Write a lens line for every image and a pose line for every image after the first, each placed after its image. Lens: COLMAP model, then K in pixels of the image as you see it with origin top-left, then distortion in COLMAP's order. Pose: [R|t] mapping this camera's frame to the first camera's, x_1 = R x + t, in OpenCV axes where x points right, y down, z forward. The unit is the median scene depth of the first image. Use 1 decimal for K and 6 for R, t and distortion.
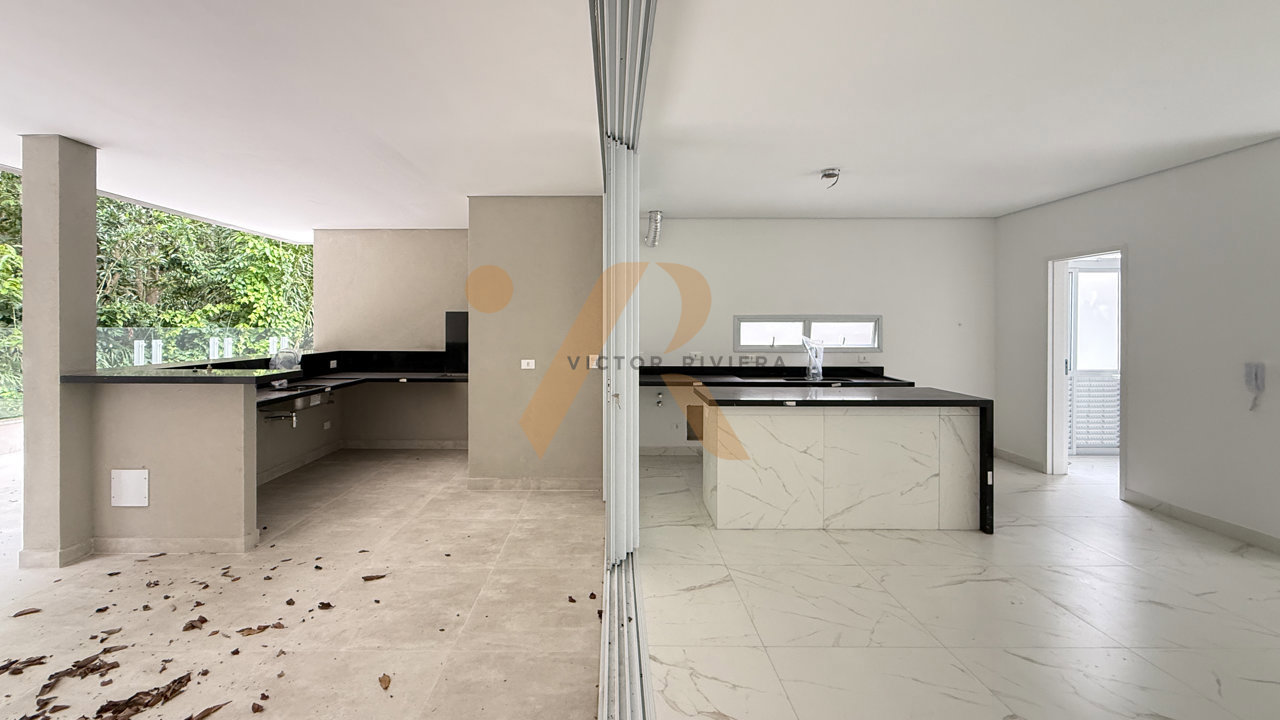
lens RADIAL K [[513.8, 0, 627.2], [0, 513.8, 332.4], [0, 0, 1]] dist [-0.006888, -0.000255]
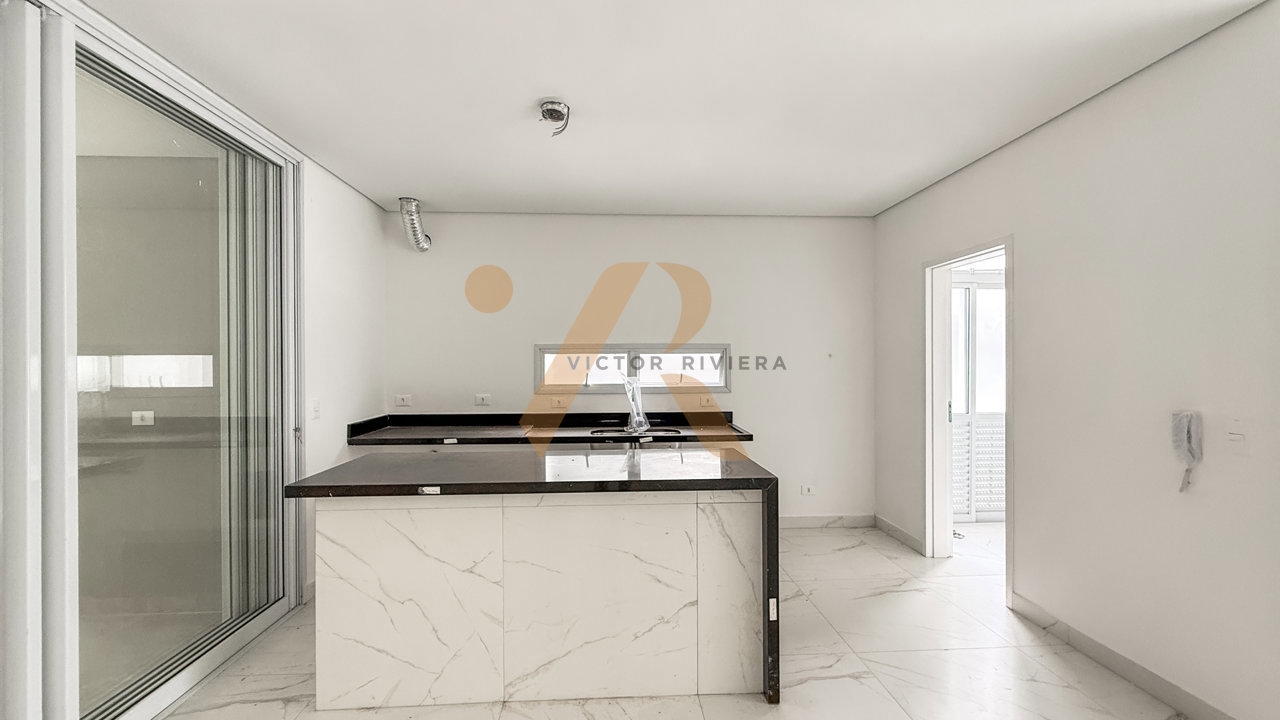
lens RADIAL K [[513.8, 0, 642.5], [0, 513.8, 368.8], [0, 0, 1]] dist [-0.006888, -0.000255]
pose [[0.997291, -0.005391, 0.073356, 0.499214], [0.005474, 0.999985, -0.000928, 0.005560], [-0.073350, 0.001327, 0.997305, 0.405489]]
